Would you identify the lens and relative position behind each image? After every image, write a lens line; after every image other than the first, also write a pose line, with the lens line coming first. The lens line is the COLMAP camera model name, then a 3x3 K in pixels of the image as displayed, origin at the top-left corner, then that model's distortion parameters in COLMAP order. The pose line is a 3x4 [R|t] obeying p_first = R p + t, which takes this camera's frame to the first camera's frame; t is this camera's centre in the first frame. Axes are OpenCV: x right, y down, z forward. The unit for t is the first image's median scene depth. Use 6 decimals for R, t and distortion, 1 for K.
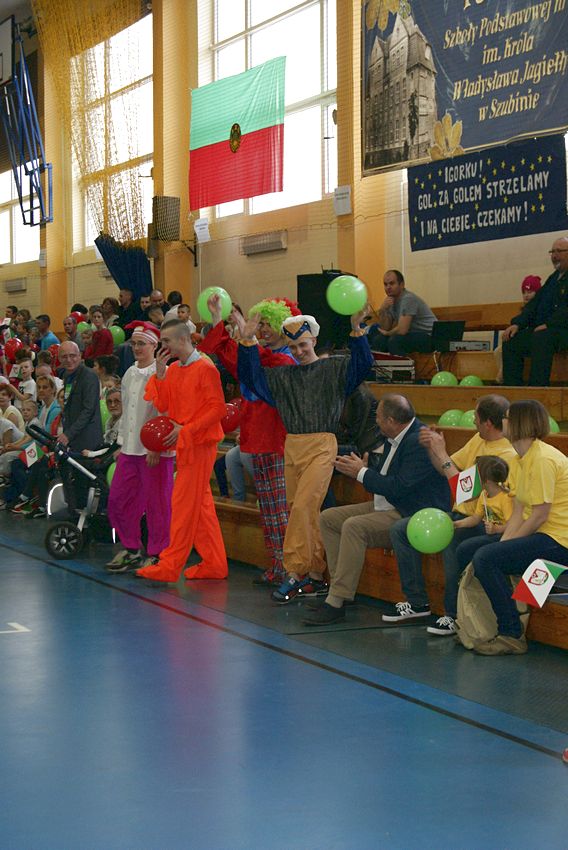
lens RADIAL K [[1765.9, 0, 284.0], [0, 1765.9, 425.0], [0, 0, 1]] dist [0.027561, -0.030694]
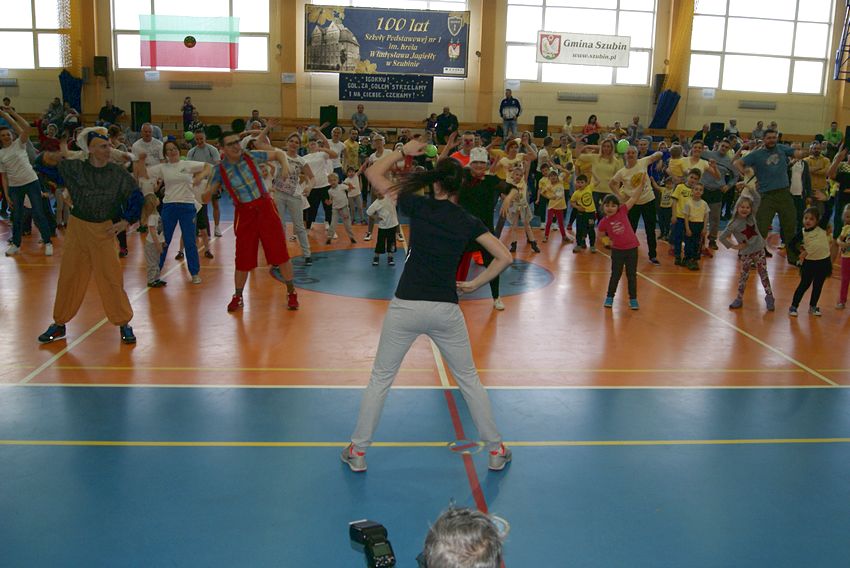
lens RADIAL K [[640.9, 0, 423.8], [0, 640.9, 255.1], [0, 0, 1]] dist [-0.047326, -0.003365]
pose [[0.335960, -0.146482, 0.930416, -1.010584], [0.007830, 0.988233, 0.152758, 0.001714], [-0.941844, -0.044035, 0.333153, 0.483389]]
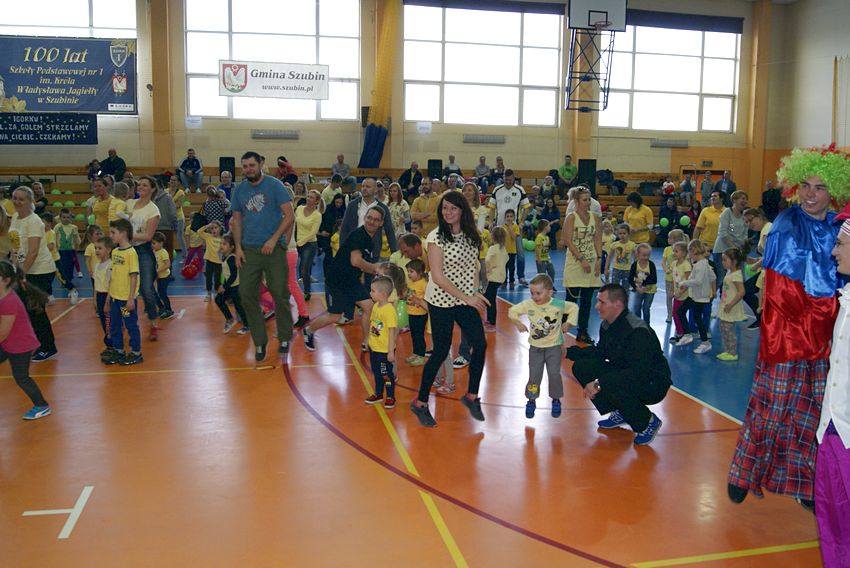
lens RADIAL K [[708.1, 0, 425.0], [0, 708.1, 284.0], [0, 0, 1]] dist [-0.051767, -0.002445]
pose [[0.199733, -0.117989, 0.972720, -0.860166], [0.032292, 0.992977, 0.113816, 0.013524], [-0.979318, 0.008678, 0.202141, 0.145748]]
